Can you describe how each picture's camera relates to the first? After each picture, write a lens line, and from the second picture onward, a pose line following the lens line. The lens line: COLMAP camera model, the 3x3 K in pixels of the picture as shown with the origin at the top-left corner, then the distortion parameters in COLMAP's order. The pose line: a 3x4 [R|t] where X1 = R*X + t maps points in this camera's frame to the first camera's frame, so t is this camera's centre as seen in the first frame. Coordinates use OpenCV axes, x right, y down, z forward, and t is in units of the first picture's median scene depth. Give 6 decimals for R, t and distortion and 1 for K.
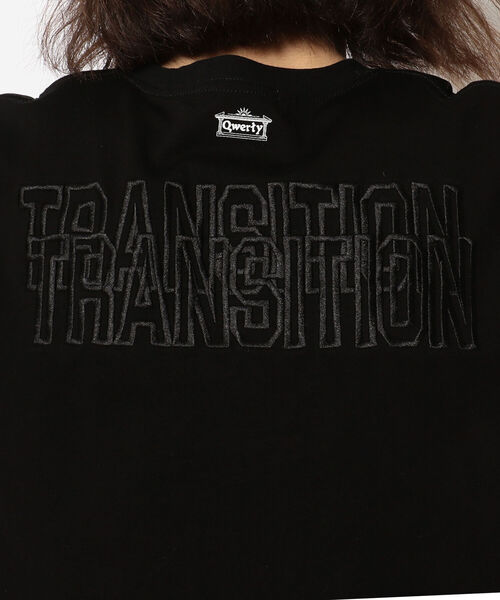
lens RADIAL K [[993.1, 0, 250.3], [0, 993.1, 300.8], [0, 0, 1]] dist [0.352127, 0.000000]
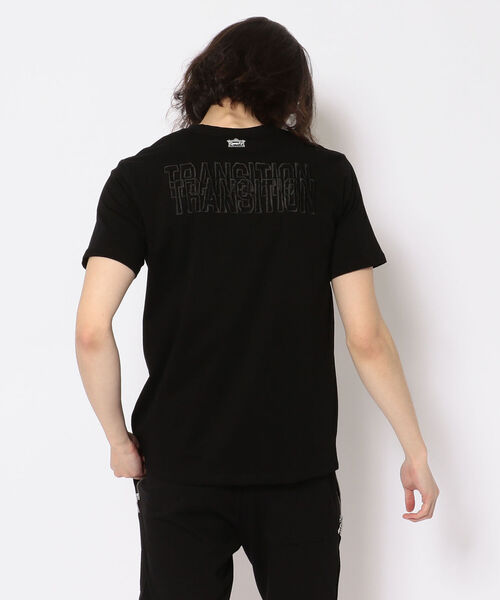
lens RADIAL K [[839.2, 0, 250.2], [0, 839.2, 299.7], [0, 0, 1]] dist [-0.024747, 0.000000]
pose [[0.997851, -0.015605, 0.063639, -0.149515], [0.015677, 0.999877, -0.000626, 0.311982], [-0.063621, 0.001623, 0.997973, -1.591238]]
